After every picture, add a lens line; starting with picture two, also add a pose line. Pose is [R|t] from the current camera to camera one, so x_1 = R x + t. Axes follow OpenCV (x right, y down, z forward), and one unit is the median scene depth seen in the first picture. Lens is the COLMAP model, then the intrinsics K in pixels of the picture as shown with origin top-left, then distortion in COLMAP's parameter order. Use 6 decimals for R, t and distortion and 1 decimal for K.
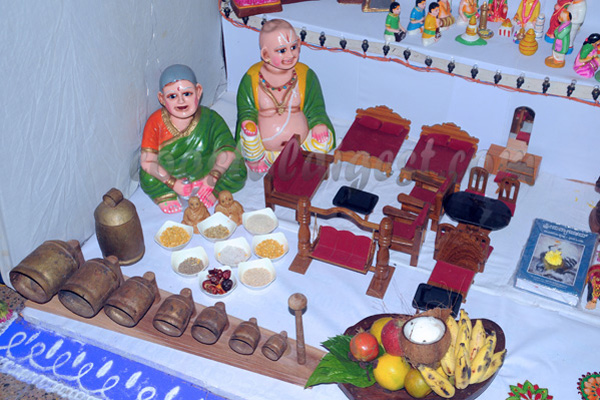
lens RADIAL K [[813.7, 0, 300.4], [0, 813.7, 200.0], [0, 0, 1]] dist [0.091972, 0.000000]
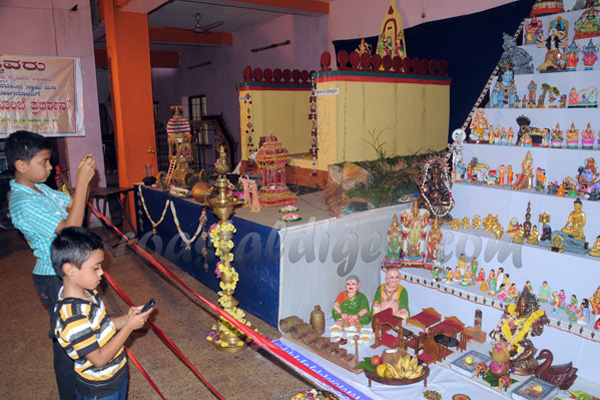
lens RADIAL K [[468.5, 0, 298.4], [0, 468.5, 205.0], [0, 0, 1]] dist [-0.156508, 0.095425]
pose [[0.877799, 0.067278, -0.474281, 0.420420], [-0.285415, 0.868612, -0.405032, 0.324580], [0.384717, 0.490904, 0.781669, -0.457531]]
